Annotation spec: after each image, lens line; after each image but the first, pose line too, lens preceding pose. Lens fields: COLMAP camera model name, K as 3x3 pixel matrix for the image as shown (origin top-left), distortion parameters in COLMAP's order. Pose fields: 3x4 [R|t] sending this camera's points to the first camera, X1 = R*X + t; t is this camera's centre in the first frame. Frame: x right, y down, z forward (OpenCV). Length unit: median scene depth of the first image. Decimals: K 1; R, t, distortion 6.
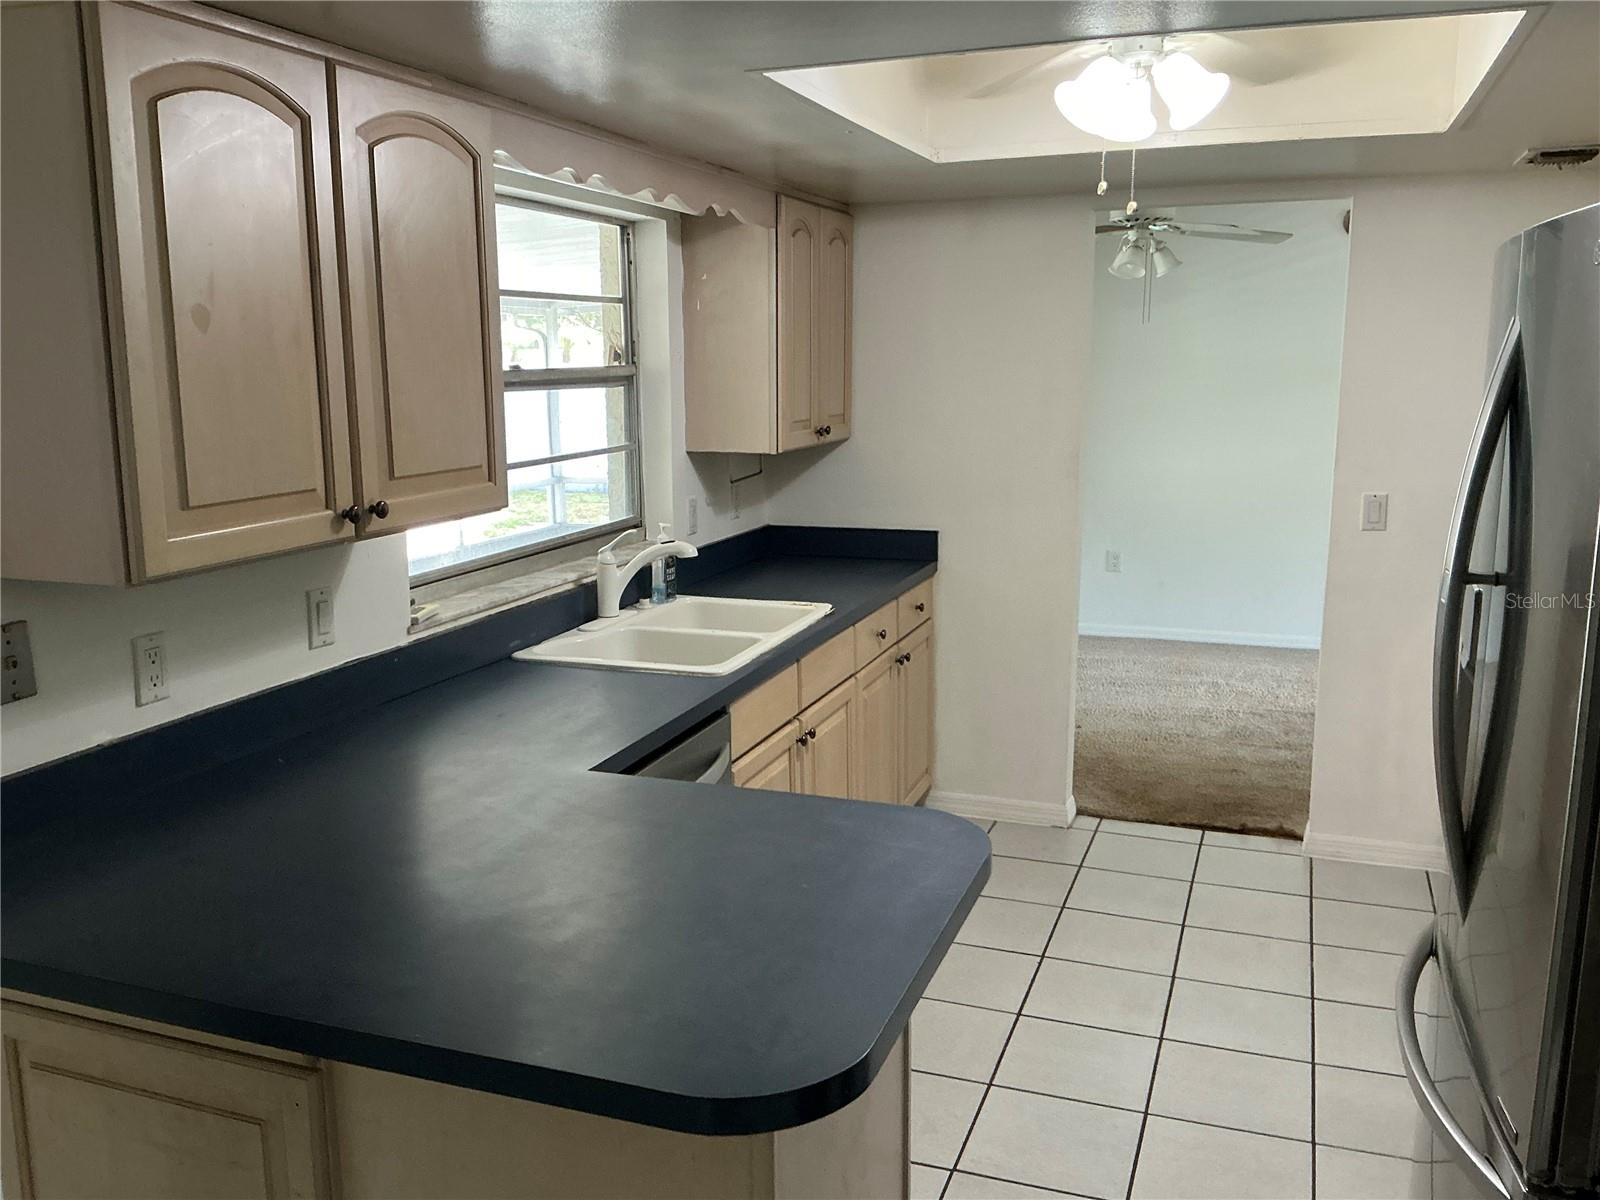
lens RADIAL K [[1337.0, 0, 789.9], [0, 1337.0, 604.4], [0, 0, 1]] dist [0.144431, -0.292255]
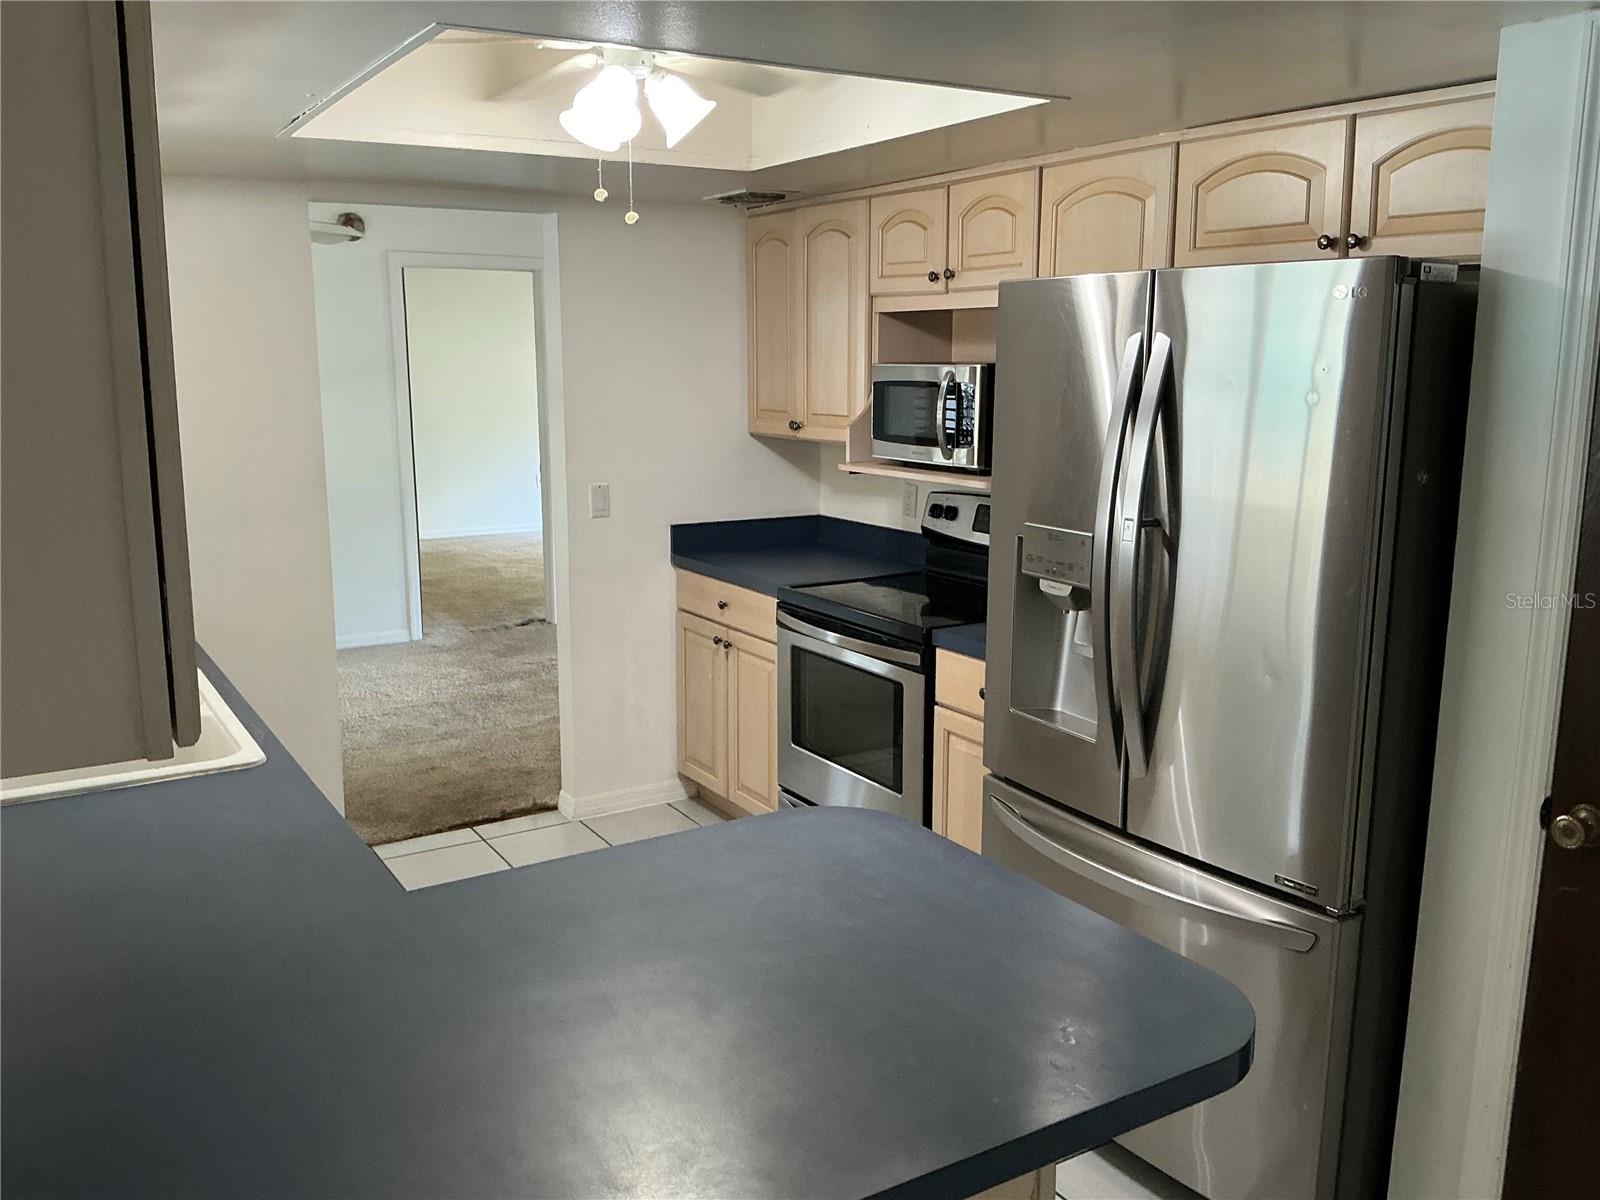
lens RADIAL K [[1337.0, 0, 789.9], [0, 1337.0, 604.4], [0, 0, 1]] dist [0.144431, -0.292255]
pose [[0.625104, -0.144362, 0.767076, -0.298121], [0.144816, 0.987135, 0.067763, -0.032022], [-0.766990, 0.068726, 0.637968, 0.161516]]
